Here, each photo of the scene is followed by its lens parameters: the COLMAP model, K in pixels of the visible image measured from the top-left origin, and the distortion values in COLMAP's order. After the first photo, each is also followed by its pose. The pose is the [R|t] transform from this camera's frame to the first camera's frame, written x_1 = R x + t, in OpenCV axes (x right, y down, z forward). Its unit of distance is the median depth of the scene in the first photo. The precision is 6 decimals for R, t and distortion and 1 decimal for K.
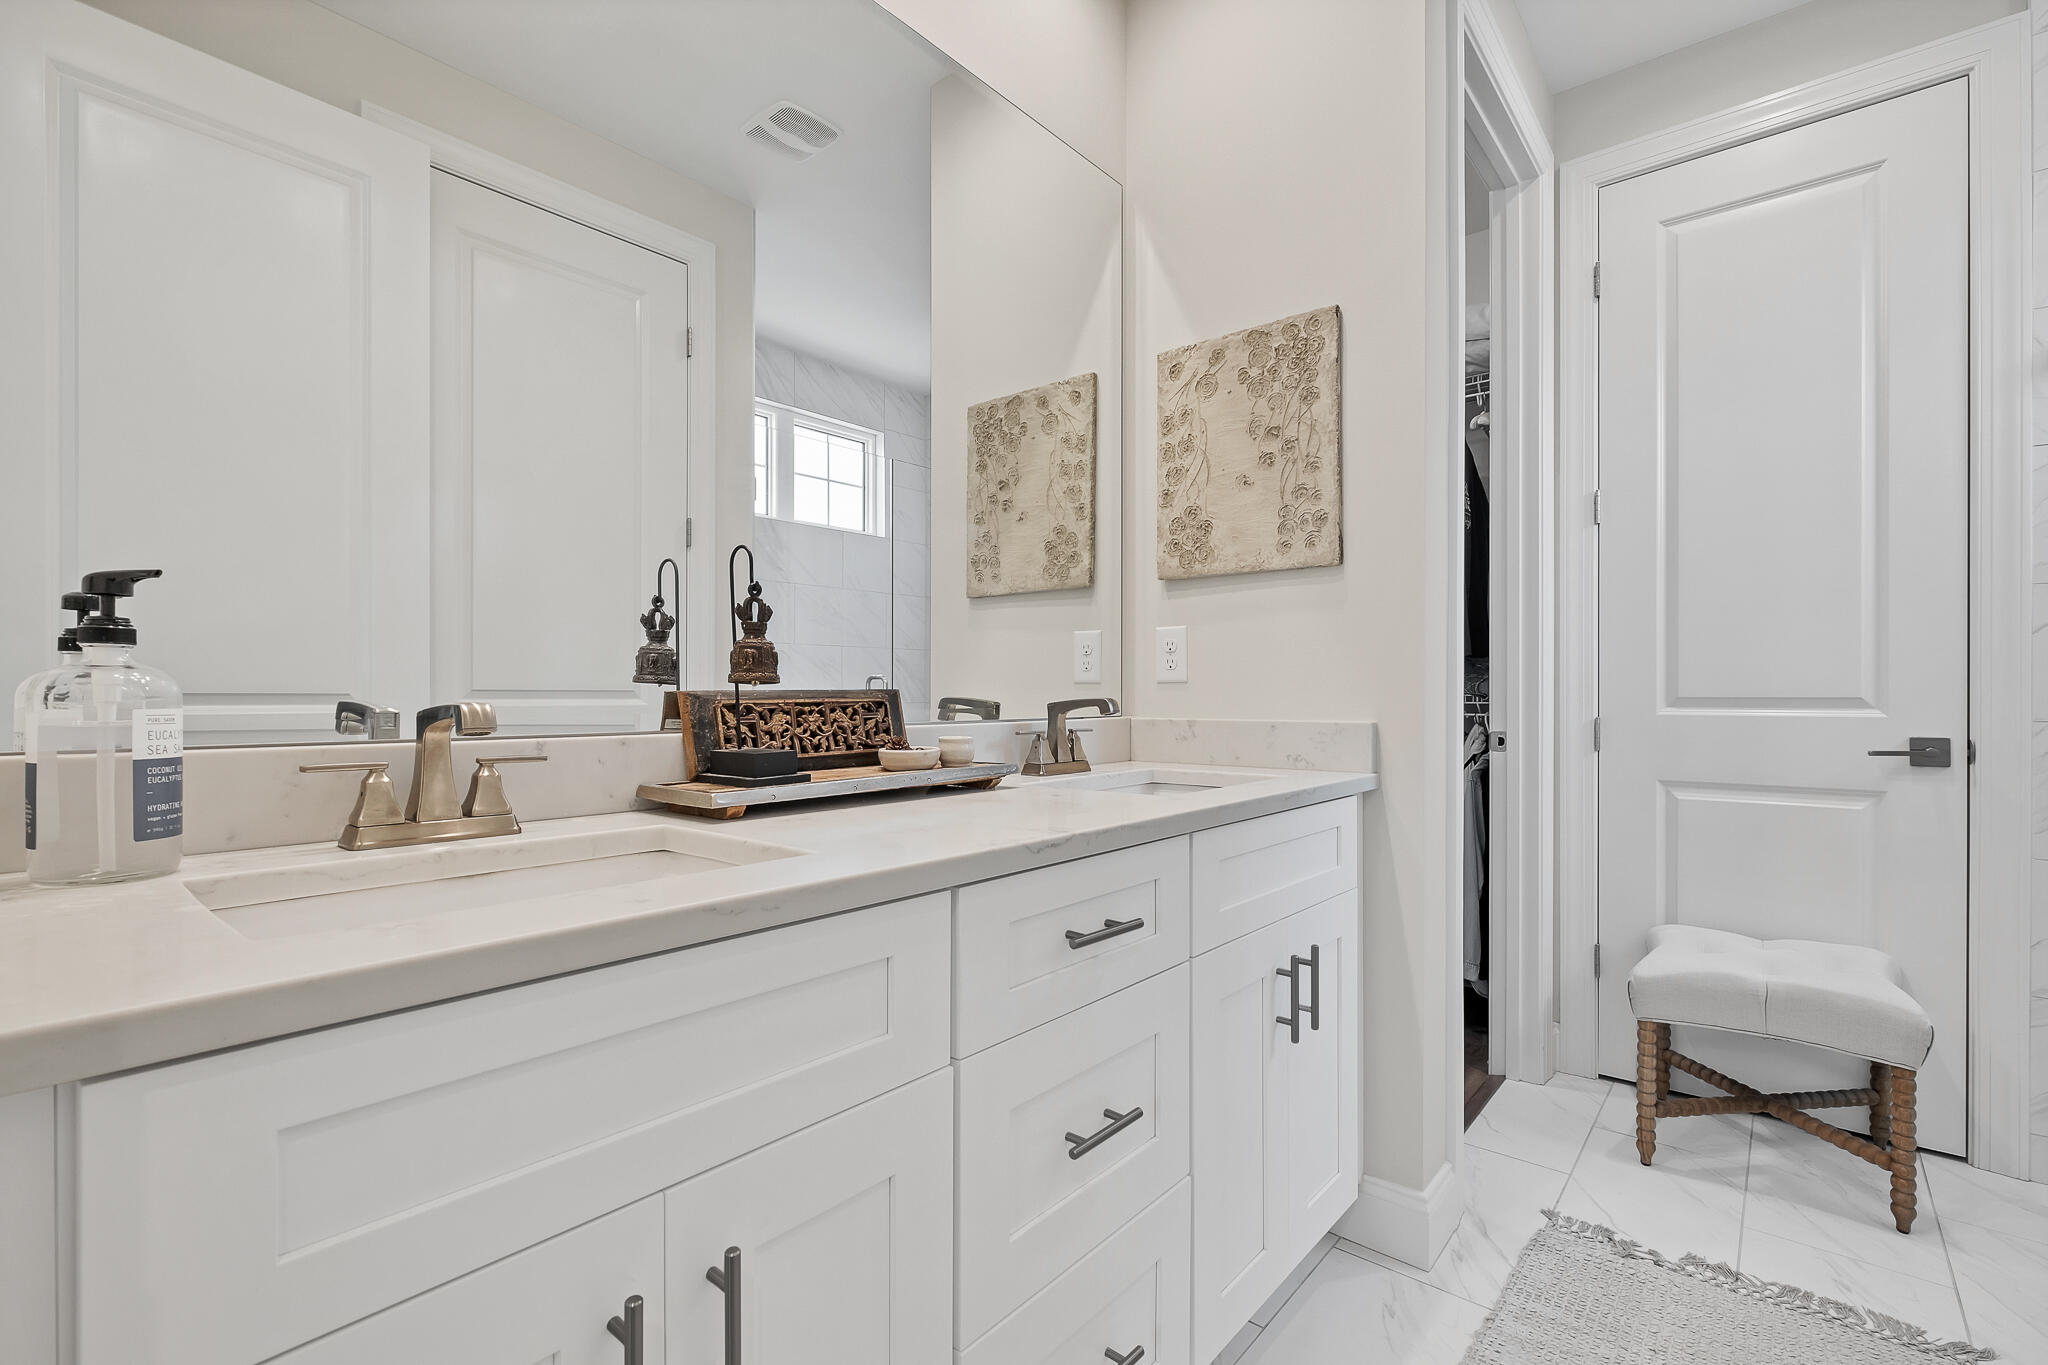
lens RADIAL K [[916.3, 0, 1015.7], [0, 916.3, 679.7], [0, 0, 1]] dist [-0.004897, 0.000555]
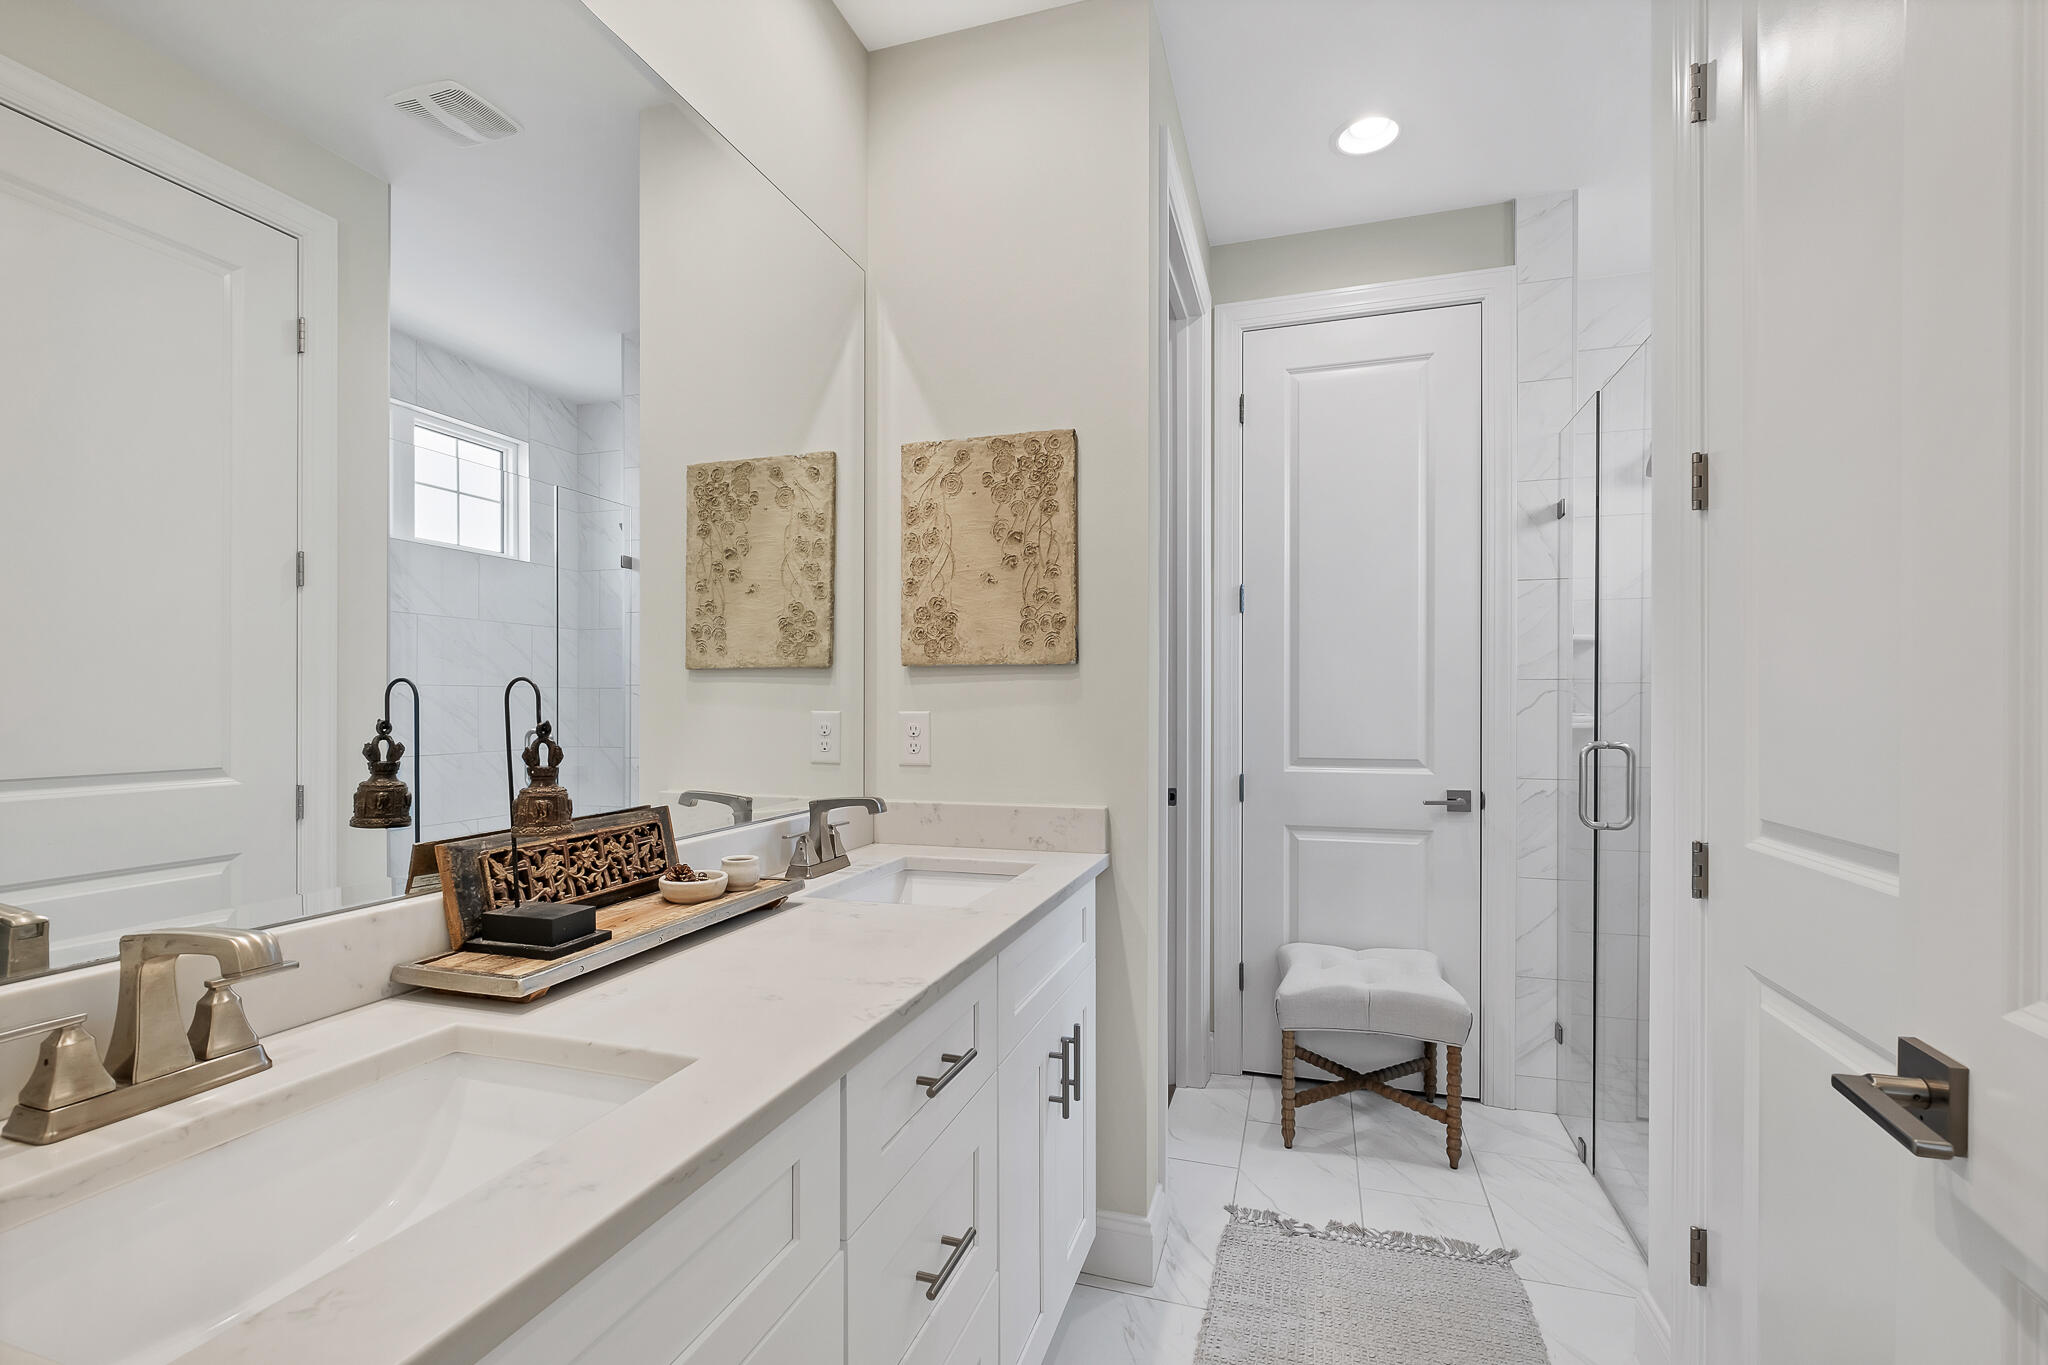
lens RADIAL K [[917.8, 0, 1020.3], [0, 917.8, 692.9], [0, 0, 1]] dist [-0.003454, -0.000454]
pose [[0.922842, 0.002744, 0.385168, -0.130566], [-0.003588, 0.999992, 0.001472, -0.088937], [-0.385161, -0.002740, 0.922845, 0.000670]]
